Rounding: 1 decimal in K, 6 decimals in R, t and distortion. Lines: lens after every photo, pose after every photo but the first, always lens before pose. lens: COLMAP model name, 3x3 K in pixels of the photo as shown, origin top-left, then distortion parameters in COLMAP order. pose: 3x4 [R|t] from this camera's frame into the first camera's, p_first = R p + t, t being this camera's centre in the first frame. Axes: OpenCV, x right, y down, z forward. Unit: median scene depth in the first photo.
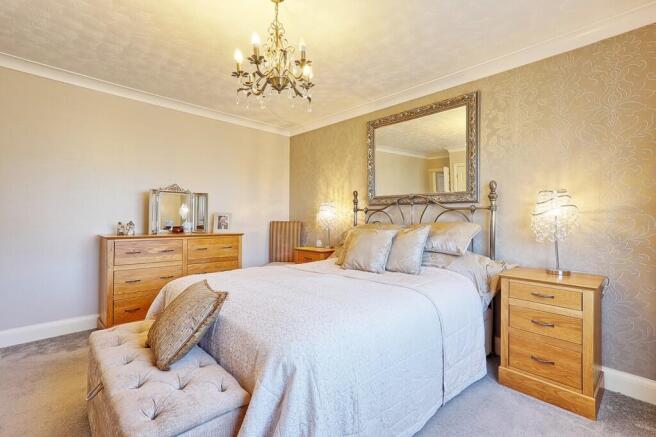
lens RADIAL K [[304.5, 0, 335.5], [0, 304.5, 218.0], [0, 0, 1]] dist [-0.020455, 0.040637]
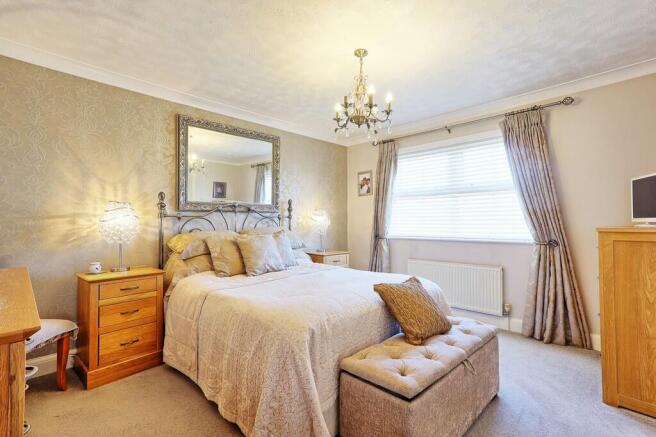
lens RADIAL K [[304.5, 0, 335.5], [0, 304.5, 218.0], [0, 0, 1]] dist [-0.020455, 0.040637]
pose [[-0.019624, 0.007970, 0.999776, -0.845518], [0.013477, 0.999879, -0.007706, -0.010424], [-0.999717, 0.013323, -0.019729, 0.647298]]
